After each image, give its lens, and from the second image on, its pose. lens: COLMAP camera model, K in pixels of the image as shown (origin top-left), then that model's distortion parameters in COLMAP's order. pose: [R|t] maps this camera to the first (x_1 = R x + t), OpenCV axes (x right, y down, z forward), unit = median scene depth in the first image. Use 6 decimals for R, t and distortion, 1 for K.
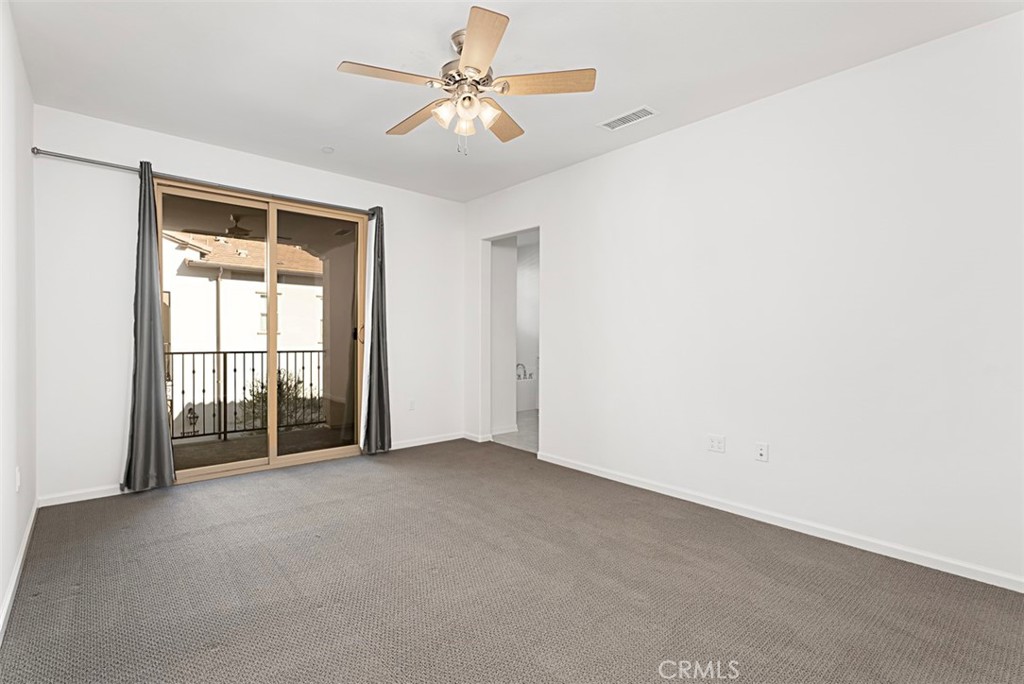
lens RADIAL K [[461.5, 0, 509.7], [0, 461.5, 338.6], [0, 0, 1]] dist [0.001114, 0.000449]
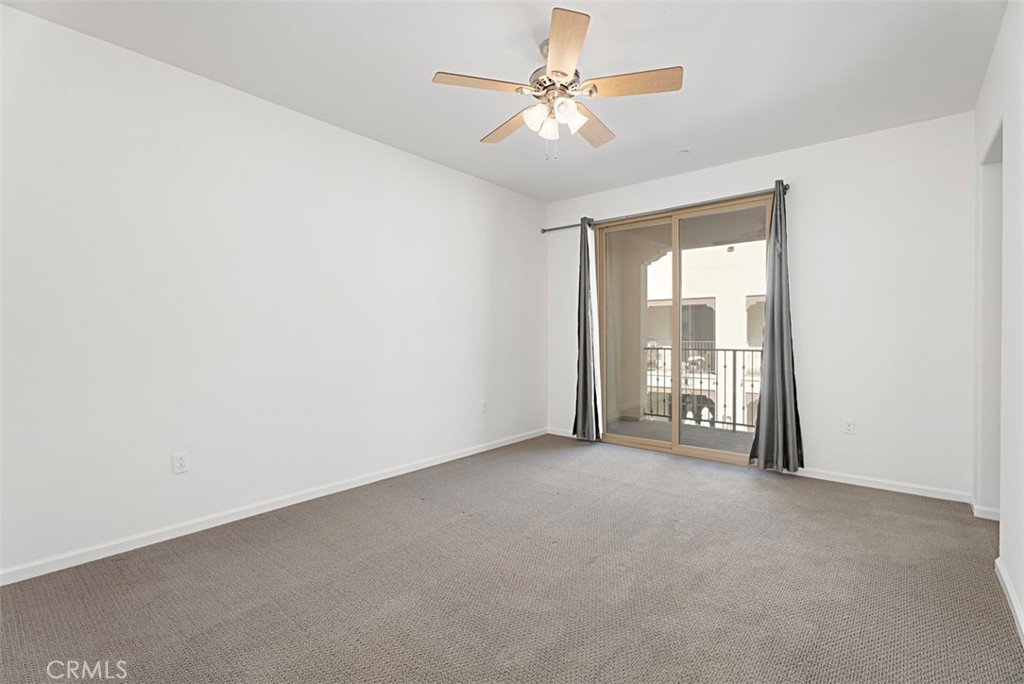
lens RADIAL K [[461.5, 0, 509.8], [0, 461.5, 339.5], [0, 0, 1]] dist [0.001114, 0.000449]
pose [[0.186543, 0.004109, -0.982438, 0.445380], [-0.002362, 0.999990, 0.003734, 0.002343], [0.982444, 0.001624, 0.186551, 0.354886]]
